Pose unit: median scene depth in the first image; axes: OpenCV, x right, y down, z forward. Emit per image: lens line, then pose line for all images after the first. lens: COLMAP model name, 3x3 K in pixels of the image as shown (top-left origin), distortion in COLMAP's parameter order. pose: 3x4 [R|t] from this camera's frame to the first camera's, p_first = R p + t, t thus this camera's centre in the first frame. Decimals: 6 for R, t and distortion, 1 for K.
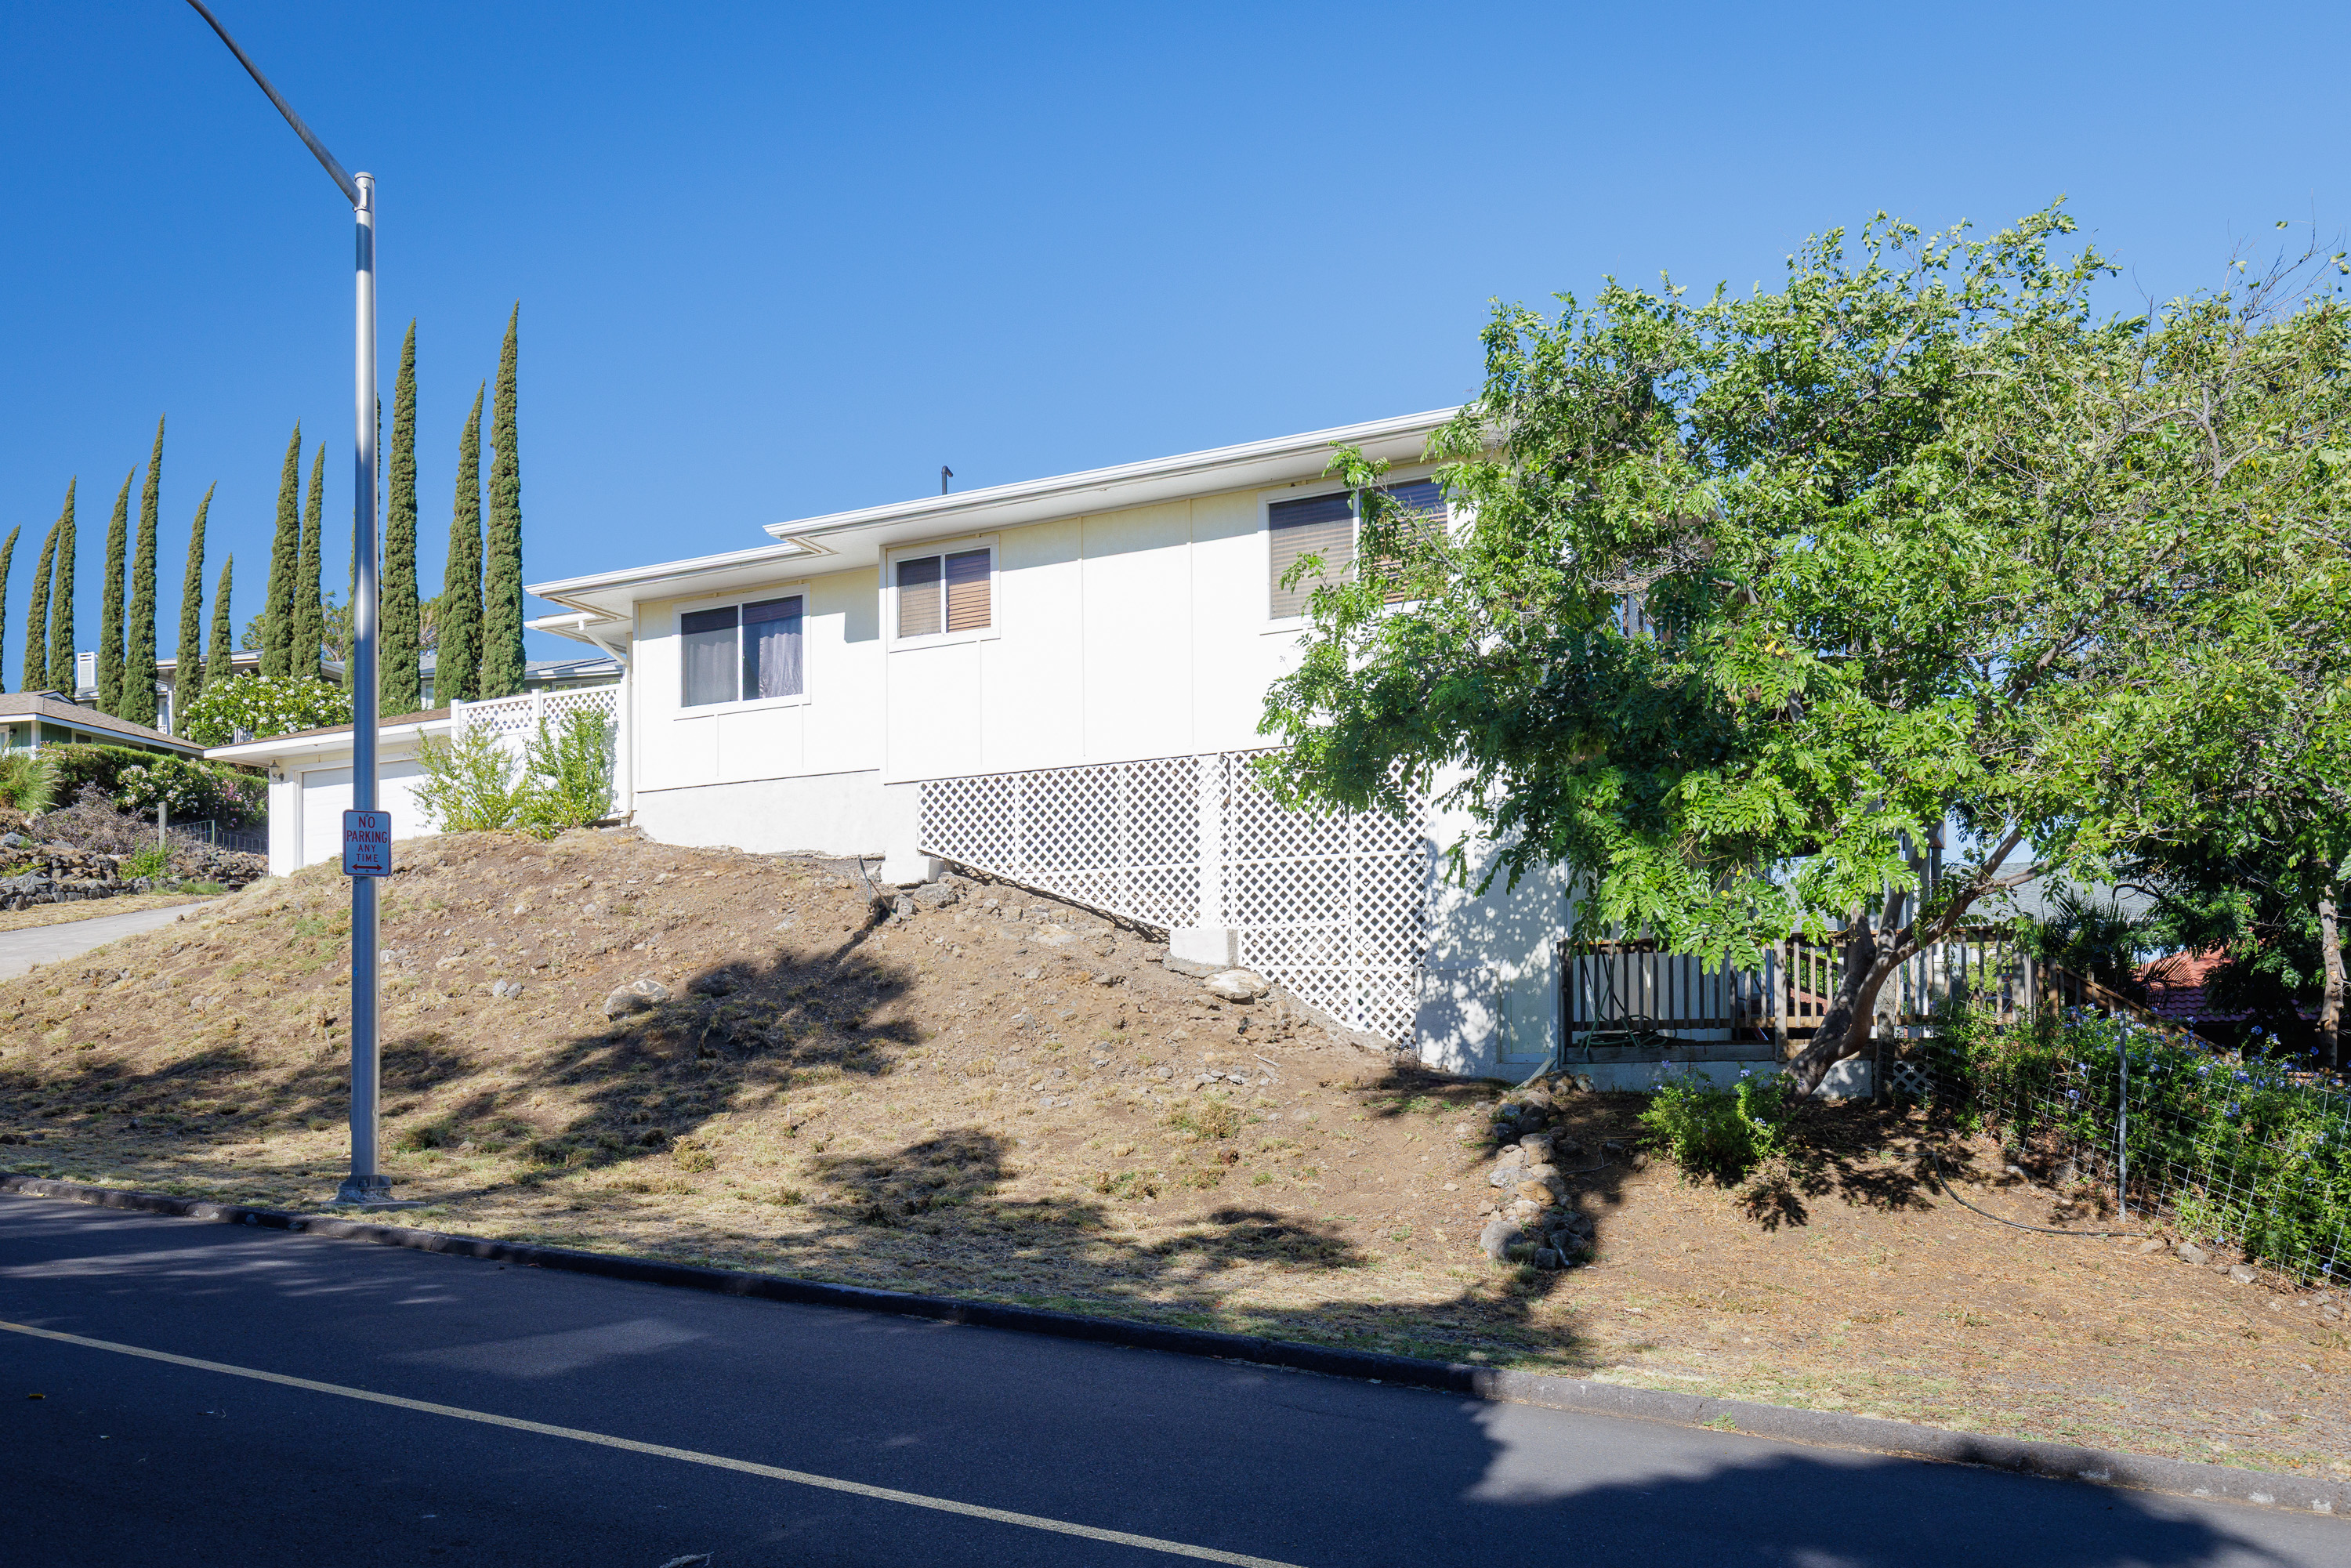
lens RADIAL K [[1721.9, 0, 1175.5], [0, 1721.9, 784.0], [0, 0, 1]] dist [0.002931, 0.002943]
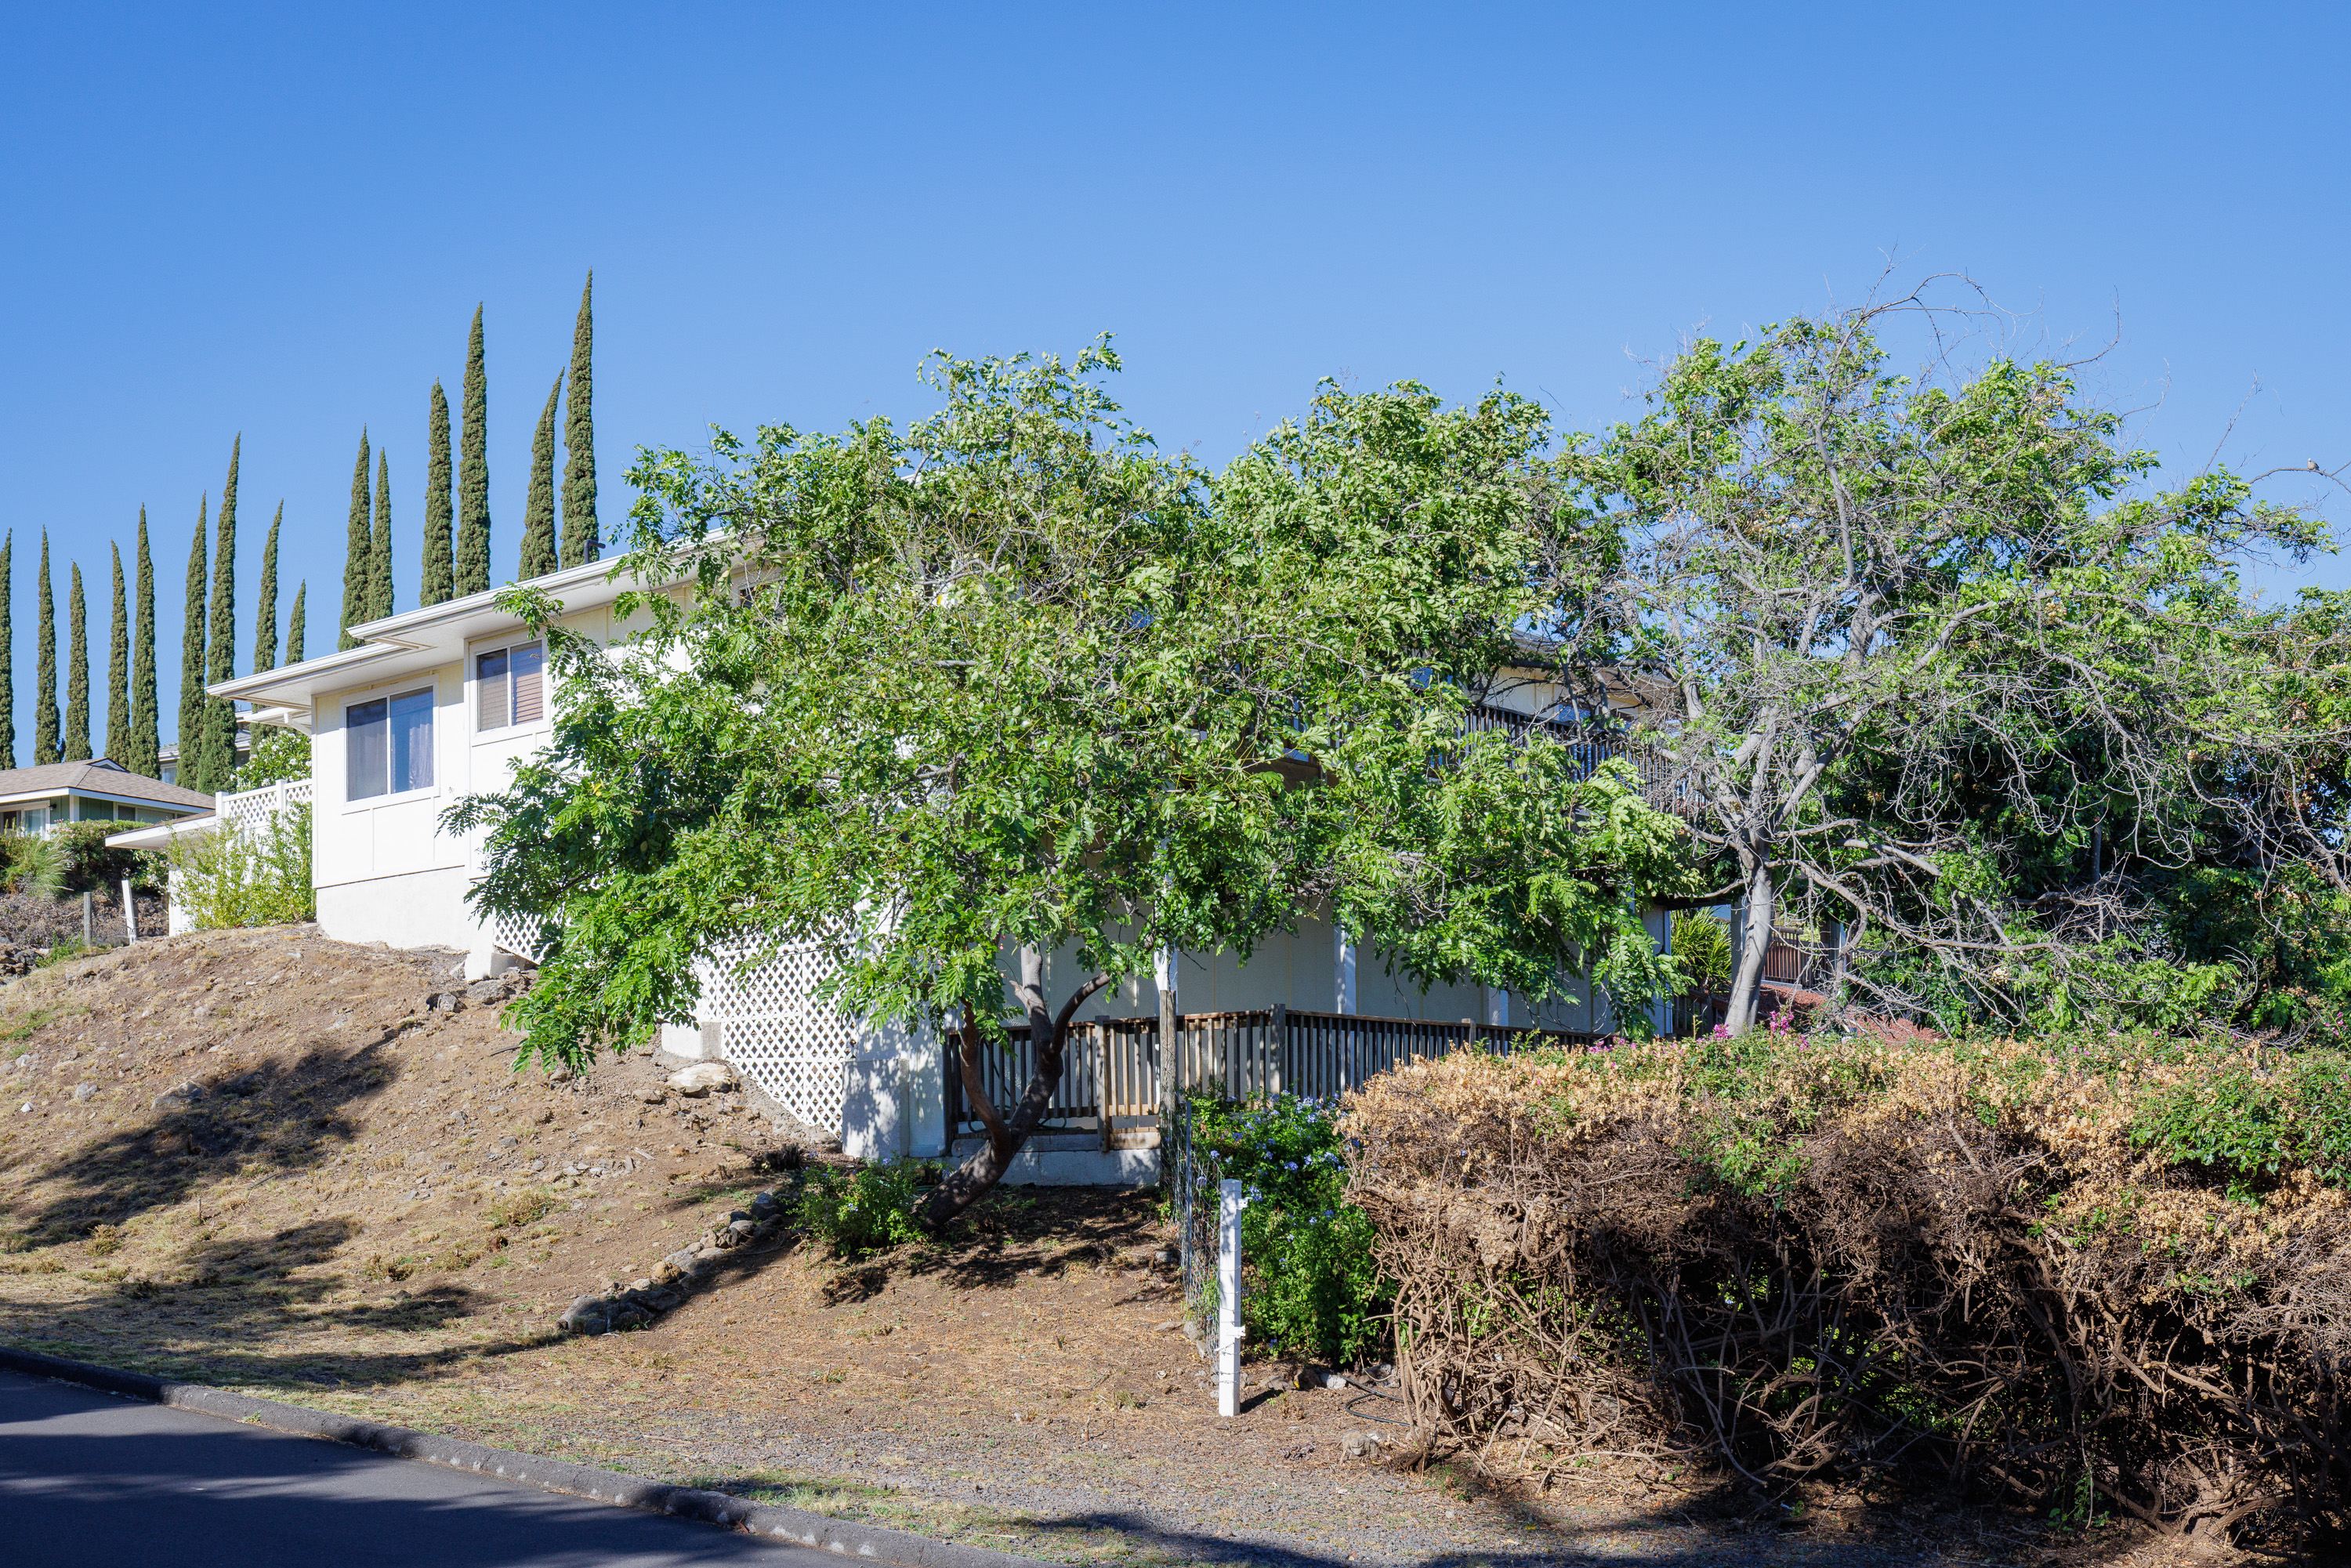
lens RADIAL K [[2310.9, 0, 1175.5], [0, 2310.9, 784.0], [0, 0, 1]] dist [-0.004317, -0.014625]
pose [[0.976715, -0.041612, -0.210469, 0.387729], [0.041094, 0.999132, -0.006838, -0.021975], [0.210571, -0.001970, 0.977577, -0.164960]]
